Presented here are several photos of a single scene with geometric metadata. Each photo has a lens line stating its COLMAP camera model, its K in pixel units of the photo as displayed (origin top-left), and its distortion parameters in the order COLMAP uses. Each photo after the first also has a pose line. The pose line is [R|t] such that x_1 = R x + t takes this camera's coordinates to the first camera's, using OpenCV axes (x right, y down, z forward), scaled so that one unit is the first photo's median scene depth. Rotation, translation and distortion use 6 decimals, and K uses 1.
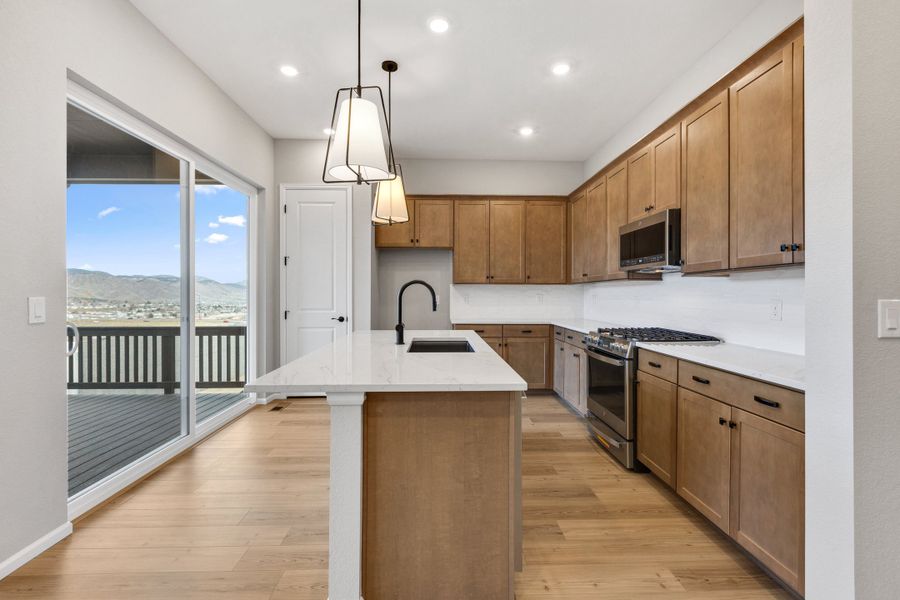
lens RADIAL K [[403.4, 0, 453.4], [0, 403.4, 296.9], [0, 0, 1]] dist [0.000235, -0.000558]
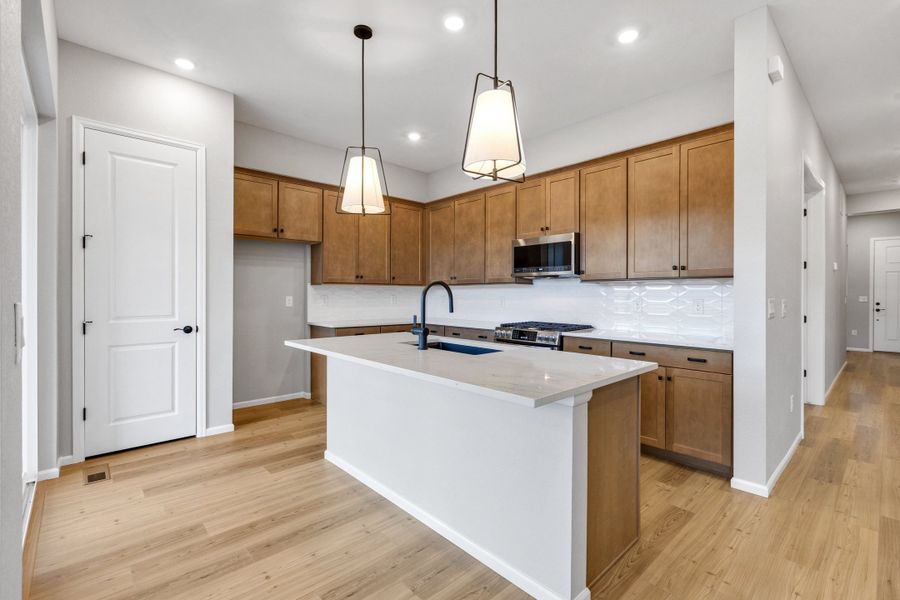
lens RADIAL K [[403.4, 0, 457.4], [0, 403.4, 298.1], [0, 0, 1]] dist [0.000235, -0.000558]
pose [[0.750590, -0.004214, 0.660754, -0.514778], [0.002441, 0.999991, 0.003605, -0.002808], [-0.660763, -0.001093, 0.750594, 0.190997]]
